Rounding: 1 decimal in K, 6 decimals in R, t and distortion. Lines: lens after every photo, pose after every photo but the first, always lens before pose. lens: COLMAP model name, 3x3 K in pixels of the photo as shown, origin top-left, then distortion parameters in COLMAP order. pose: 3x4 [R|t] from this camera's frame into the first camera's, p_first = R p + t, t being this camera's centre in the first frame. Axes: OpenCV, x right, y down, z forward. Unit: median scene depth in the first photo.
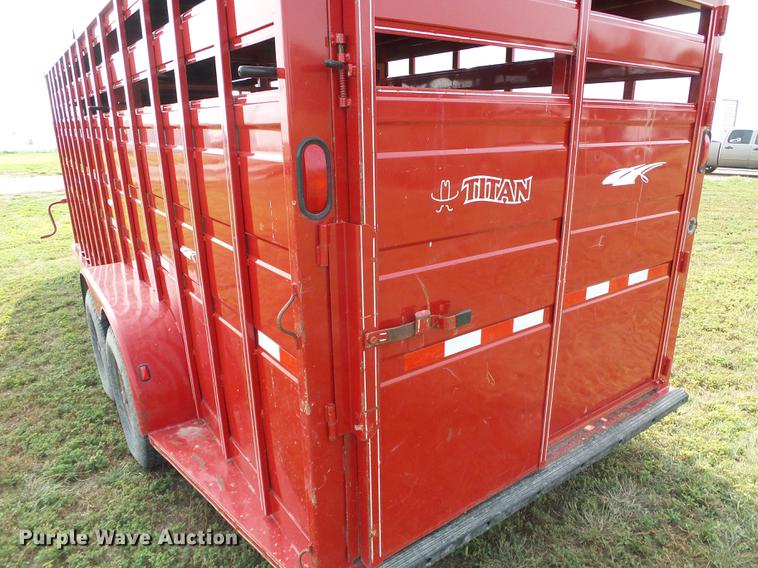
lens RADIAL K [[509.9, 0, 379.0], [0, 509.9, 284.0], [0, 0, 1]] dist [-0.019099, -0.003445]
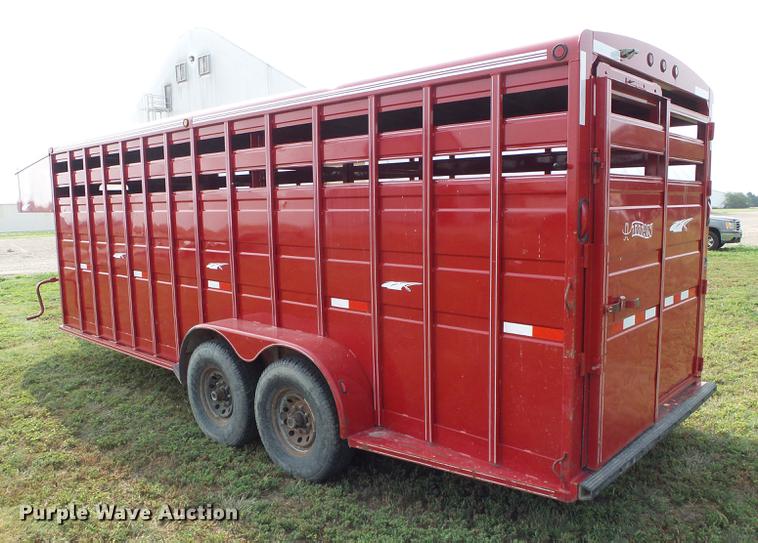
lens RADIAL K [[596.5, 0, 374.7], [0, 596.5, 279.2], [0, 0, 1]] dist [-0.038027, -0.001391]
pose [[0.981894, -0.030950, 0.186884, -0.638034], [0.063563, 0.983195, -0.171136, 0.163881], [-0.178447, 0.179917, 0.967361, -0.461393]]
